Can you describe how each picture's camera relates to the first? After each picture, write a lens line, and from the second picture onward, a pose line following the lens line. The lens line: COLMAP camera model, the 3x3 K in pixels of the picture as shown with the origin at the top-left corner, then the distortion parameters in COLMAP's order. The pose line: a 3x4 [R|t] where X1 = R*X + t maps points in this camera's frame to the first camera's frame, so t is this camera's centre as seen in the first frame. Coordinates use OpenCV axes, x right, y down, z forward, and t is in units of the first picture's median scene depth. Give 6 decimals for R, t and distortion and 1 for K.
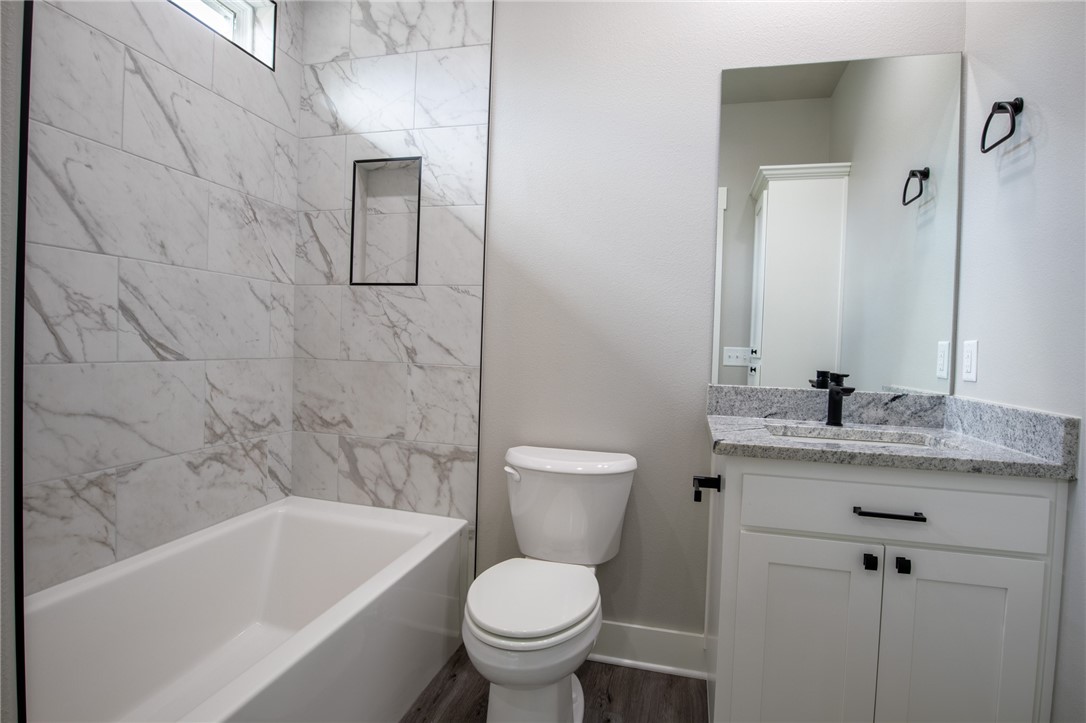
lens RADIAL K [[551.7, 0, 543.3], [0, 551.7, 359.1], [0, 0, 1]] dist [-0.043224, 0.011023]
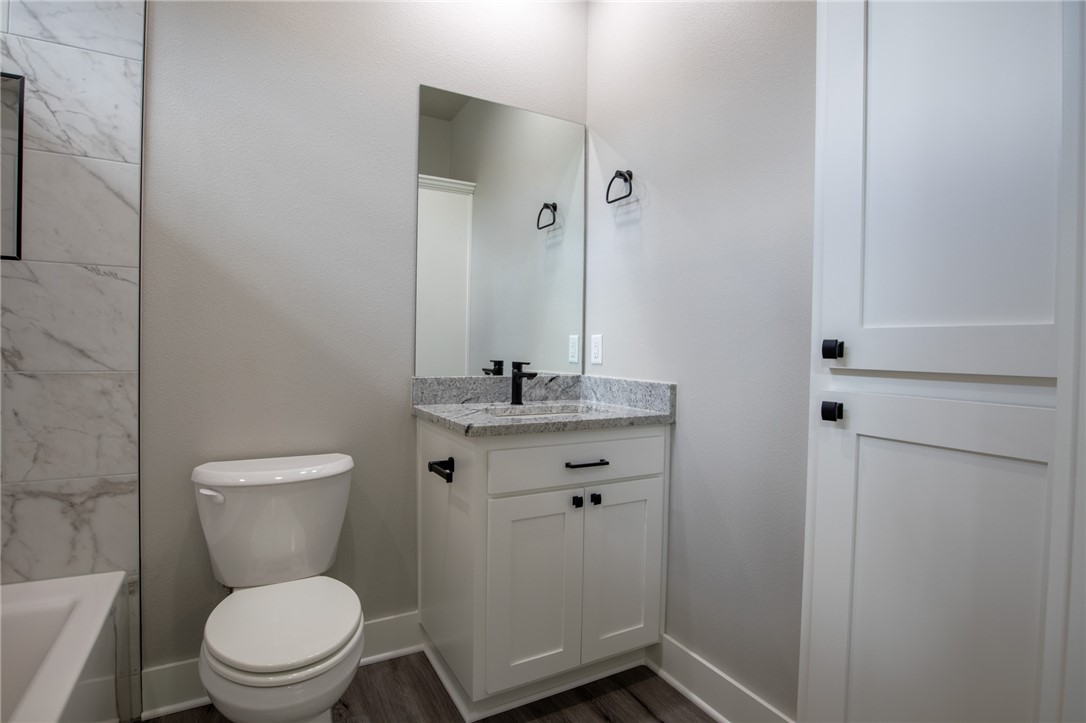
lens RADIAL K [[551.7, 0, 544.2], [0, 551.7, 359.2], [0, 0, 1]] dist [-0.043224, 0.011023]
pose [[0.720075, -0.035306, 0.692997, -0.241934], [0.025341, 0.999377, 0.024584, -0.007993], [-0.693433, -0.000141, 0.720521, 0.049596]]
